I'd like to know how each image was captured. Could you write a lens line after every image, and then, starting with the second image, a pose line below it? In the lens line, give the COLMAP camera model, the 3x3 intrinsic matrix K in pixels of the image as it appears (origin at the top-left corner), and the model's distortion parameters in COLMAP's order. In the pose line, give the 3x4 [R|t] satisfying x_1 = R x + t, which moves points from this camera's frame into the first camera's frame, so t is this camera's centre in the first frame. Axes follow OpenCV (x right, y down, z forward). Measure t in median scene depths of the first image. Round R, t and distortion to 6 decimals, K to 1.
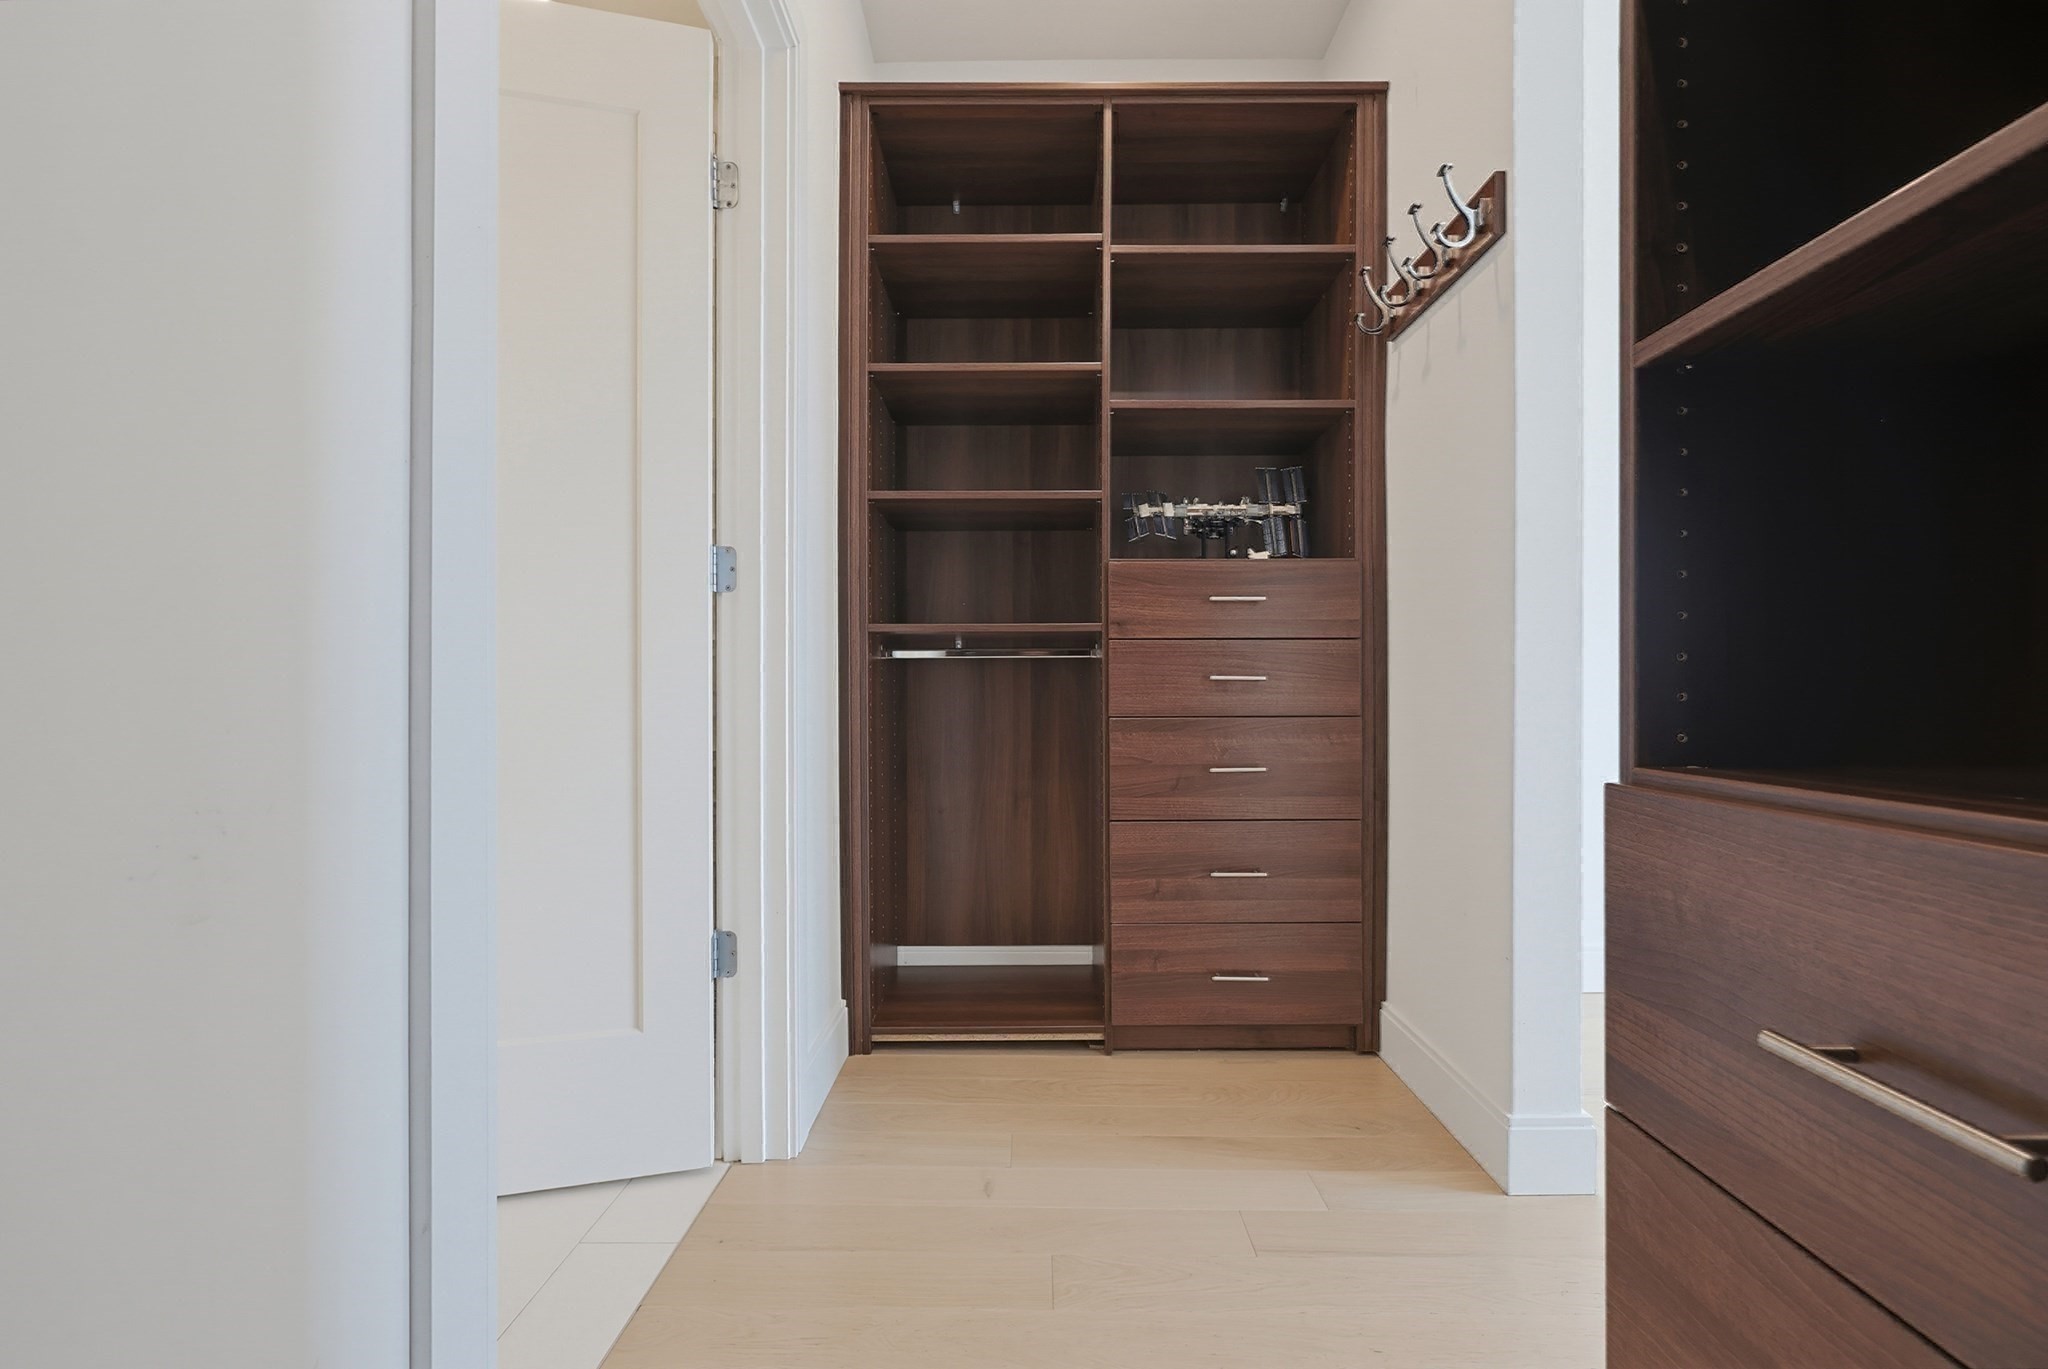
lens RADIAL K [[888.2, 0, 1017.3], [0, 888.2, 681.2], [0, 0, 1]] dist [0.000416, 0.000503]
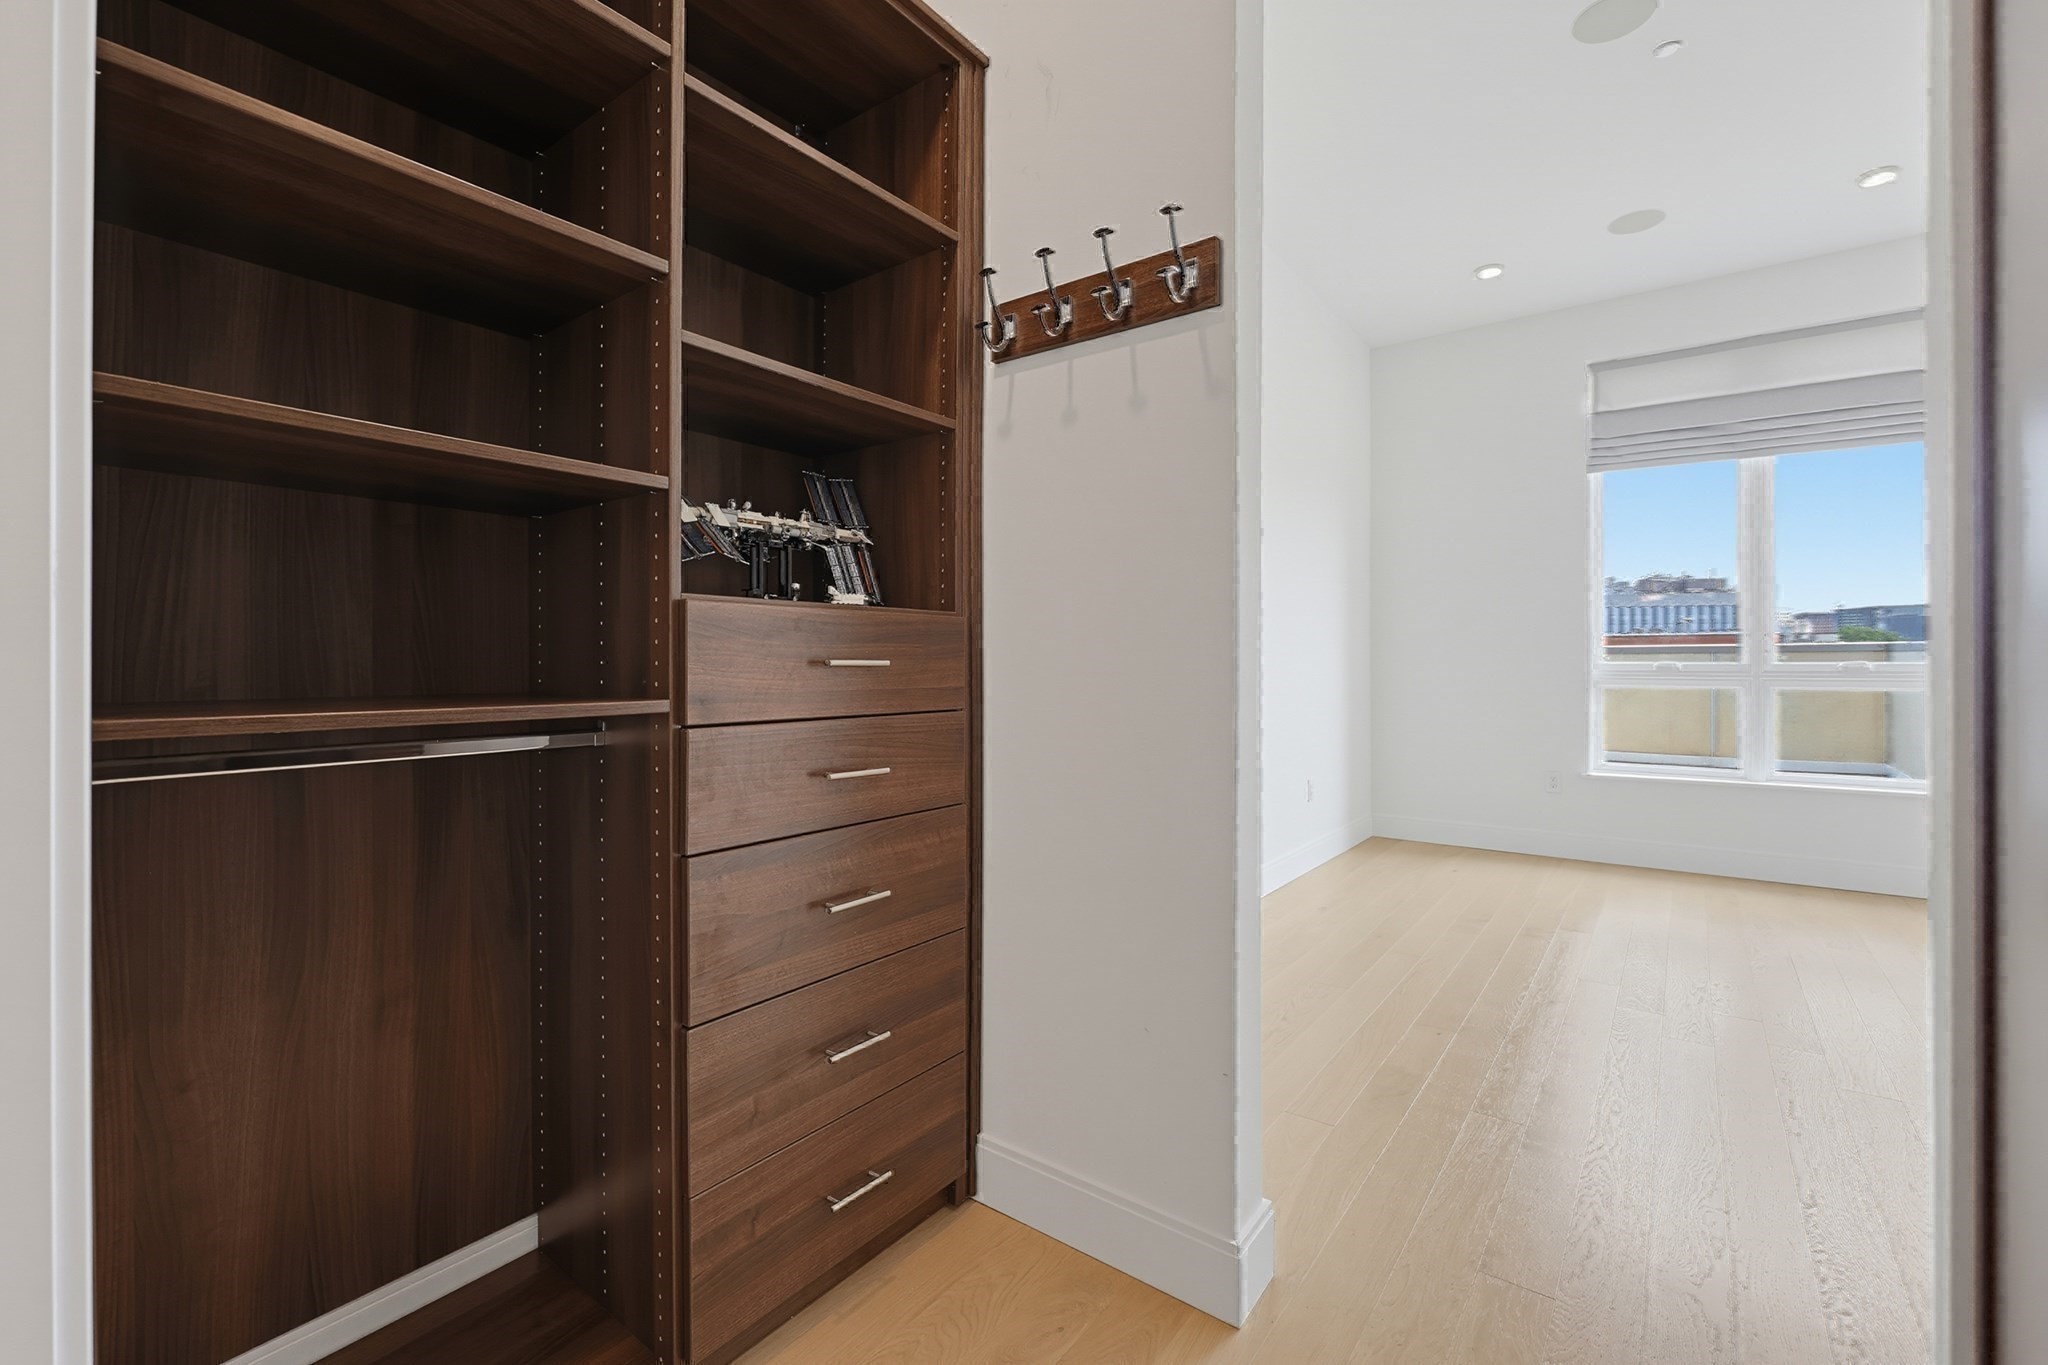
lens RADIAL K [[888.2, 0, 1052.9], [0, 888.2, 660.5], [0, 0, 1]] dist [0.000416, 0.000503]
pose [[0.584101, 0.003758, 0.811672, -0.236599], [-0.011242, 0.999931, 0.003461, -0.096178], [-0.811603, -0.011147, 0.584103, 0.438722]]
